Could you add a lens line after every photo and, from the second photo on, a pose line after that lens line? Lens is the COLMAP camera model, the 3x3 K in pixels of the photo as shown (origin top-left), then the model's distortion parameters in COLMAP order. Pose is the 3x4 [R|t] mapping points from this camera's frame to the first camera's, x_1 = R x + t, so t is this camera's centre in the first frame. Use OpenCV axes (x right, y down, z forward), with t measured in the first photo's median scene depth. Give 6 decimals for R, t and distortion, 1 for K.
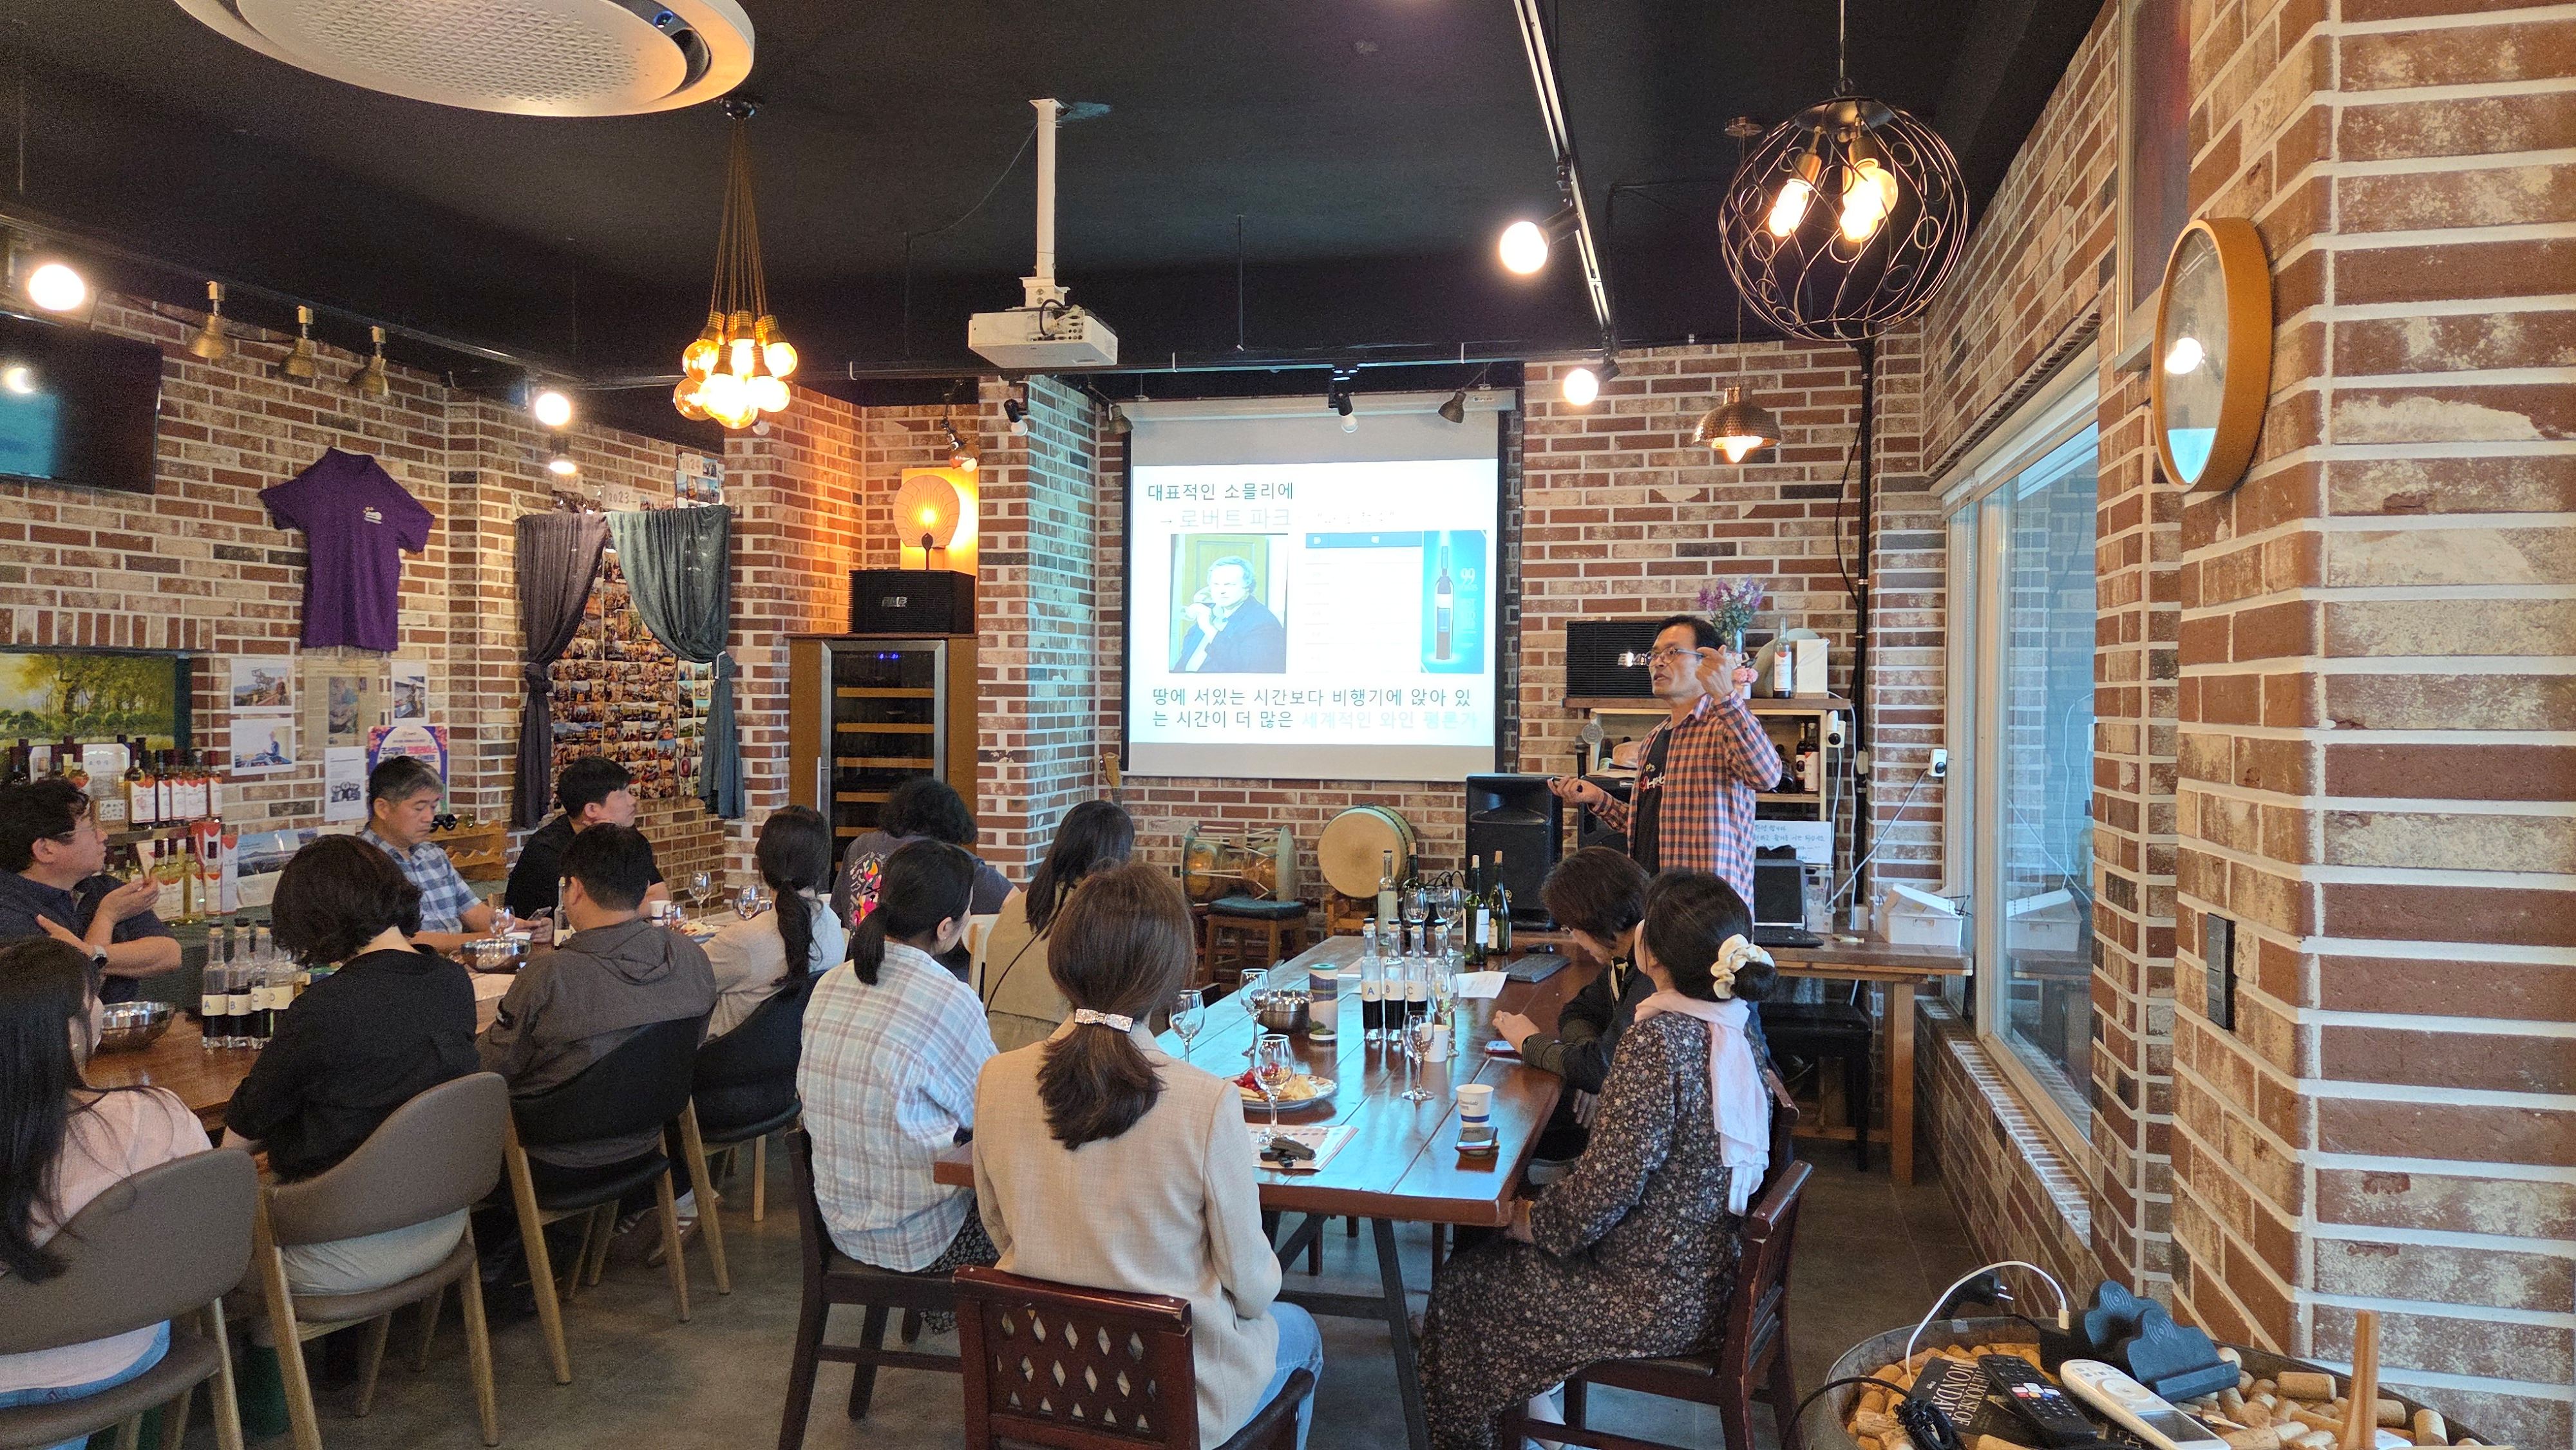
lens RADIAL K [[1705.7, 0, 1288.0], [0, 1705.7, 725.0], [0, 0, 1]] dist [0.001910, 0.000050]
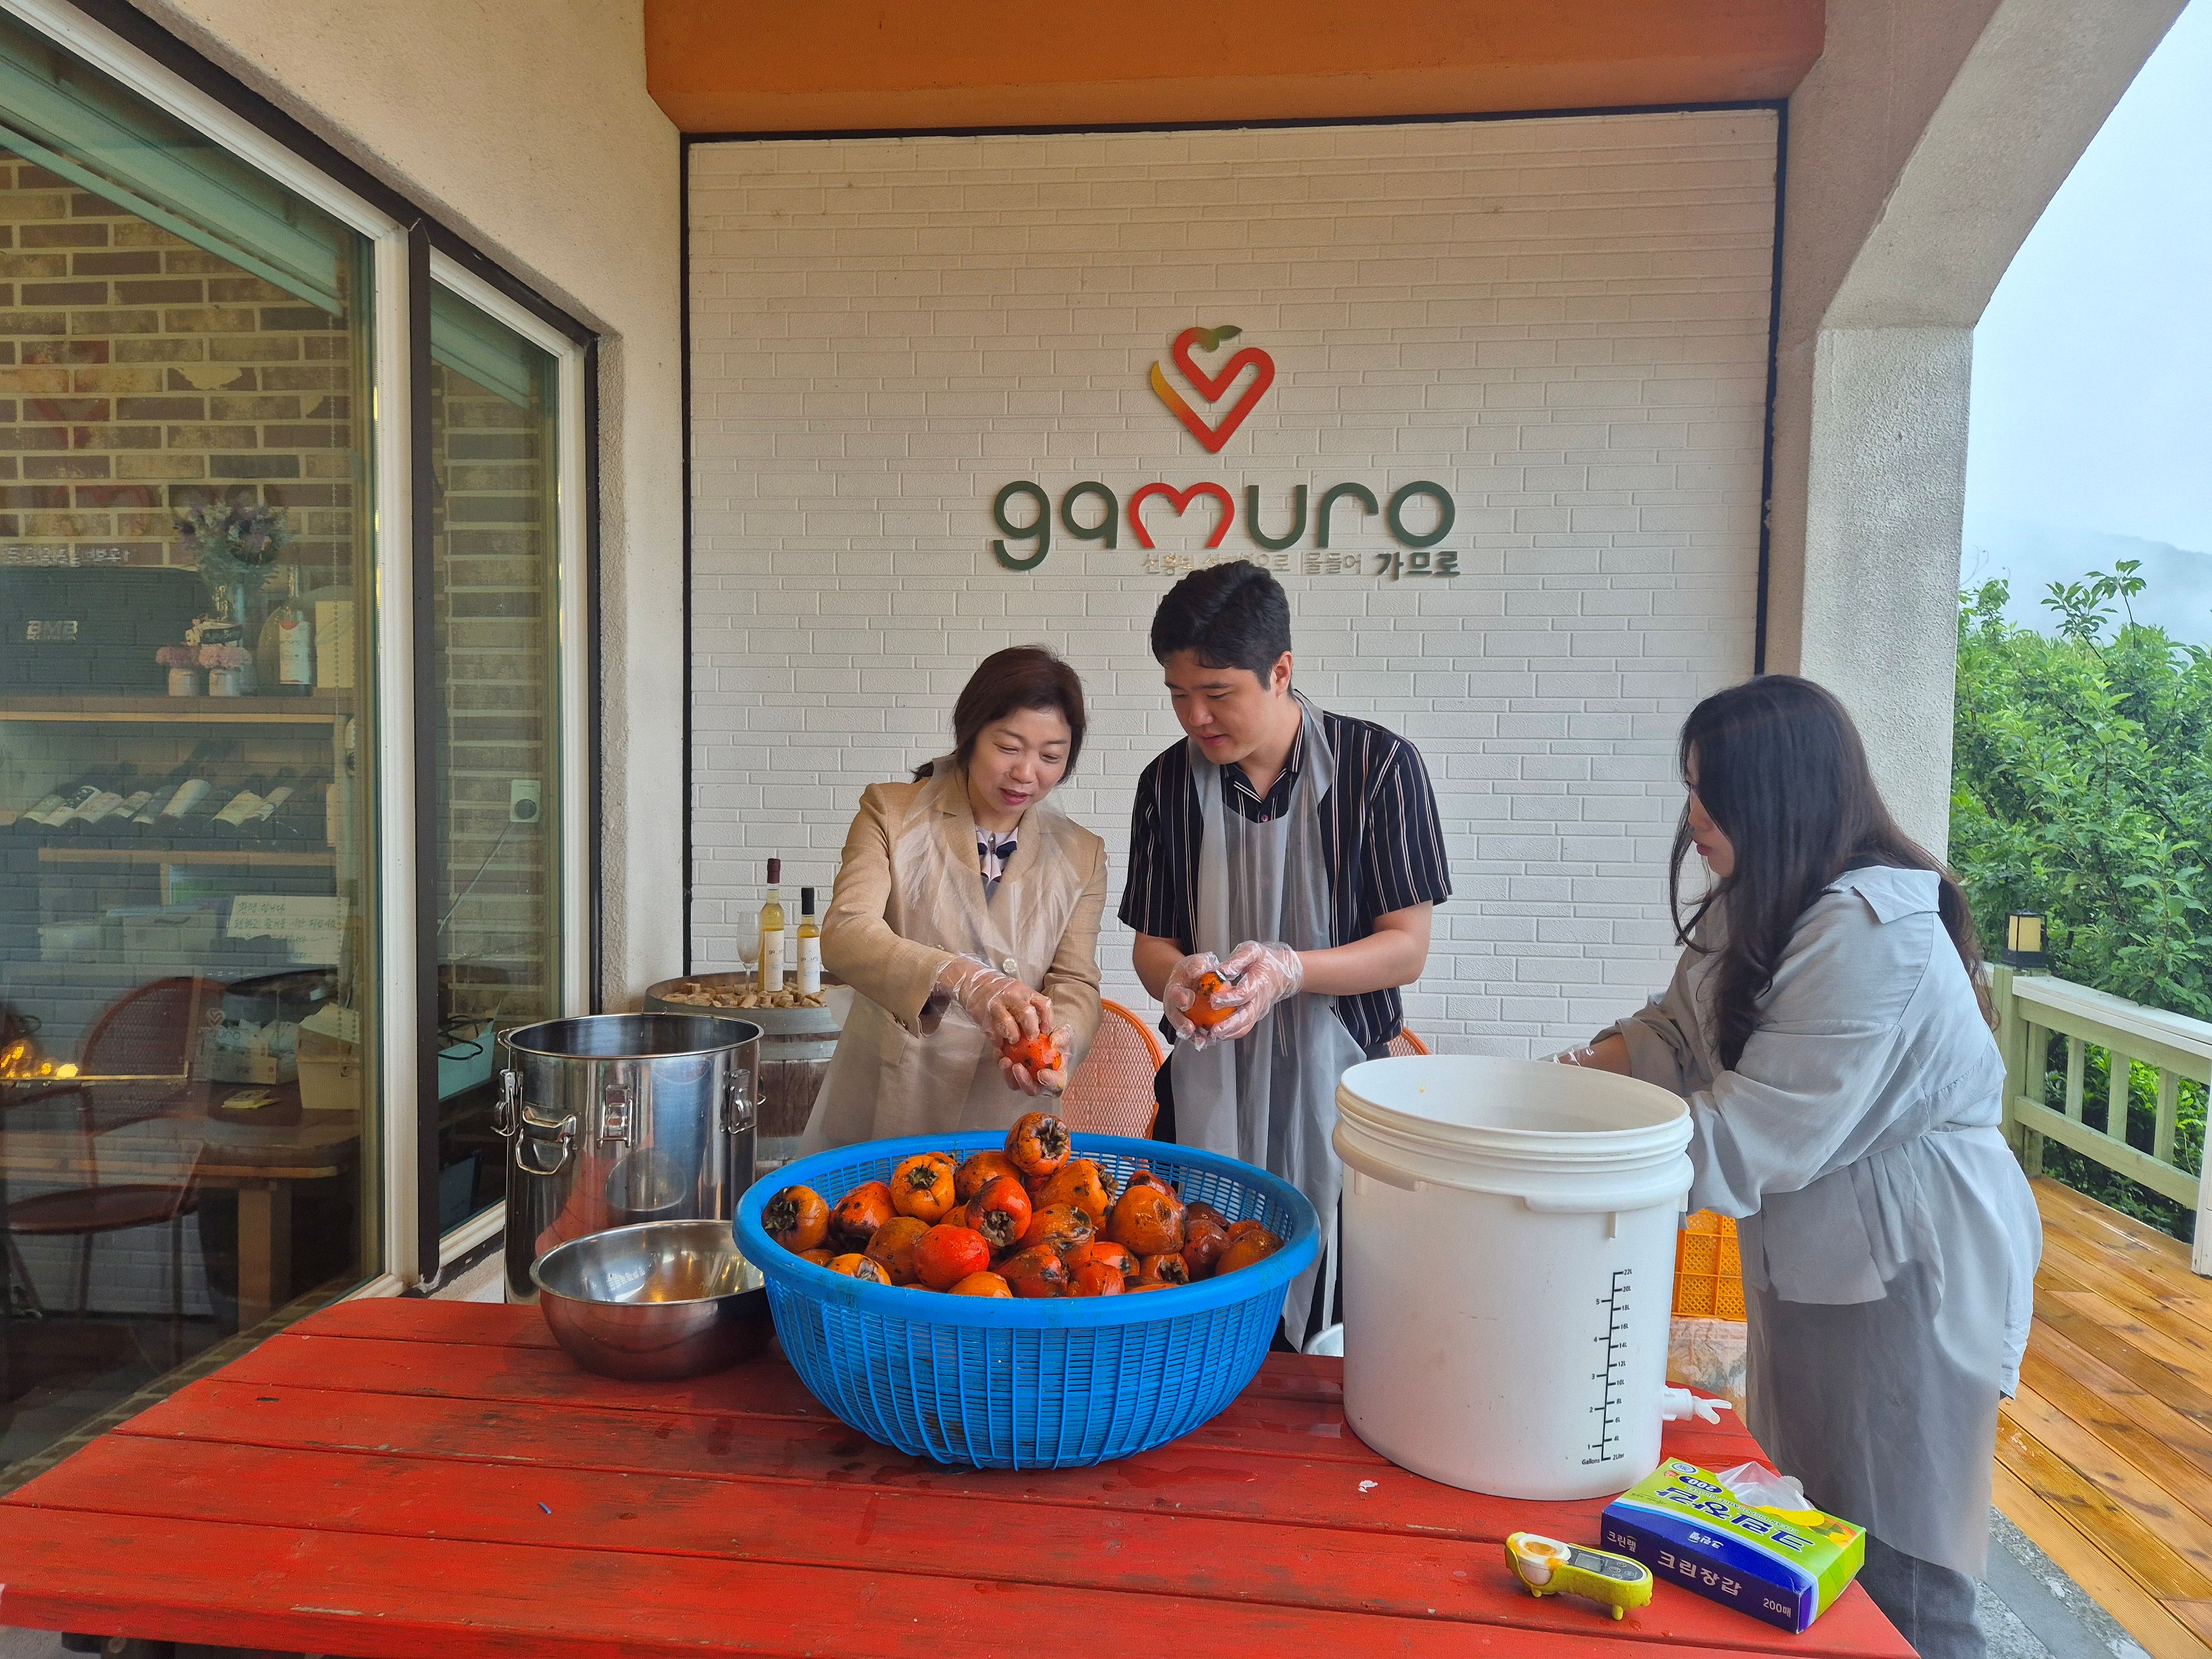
lens RADIAL K [[1452.6, 0, 1106.0], [0, 1452.6, 829.5], [0, 0, 1]] dist [0.093818, -0.079847]
pose [[0.987850, 0.001344, 0.155406, 0.467782], [-0.004648, 0.999771, 0.020894, 0.018753], [-0.155342, -0.021363, 0.987630, 0.398797]]
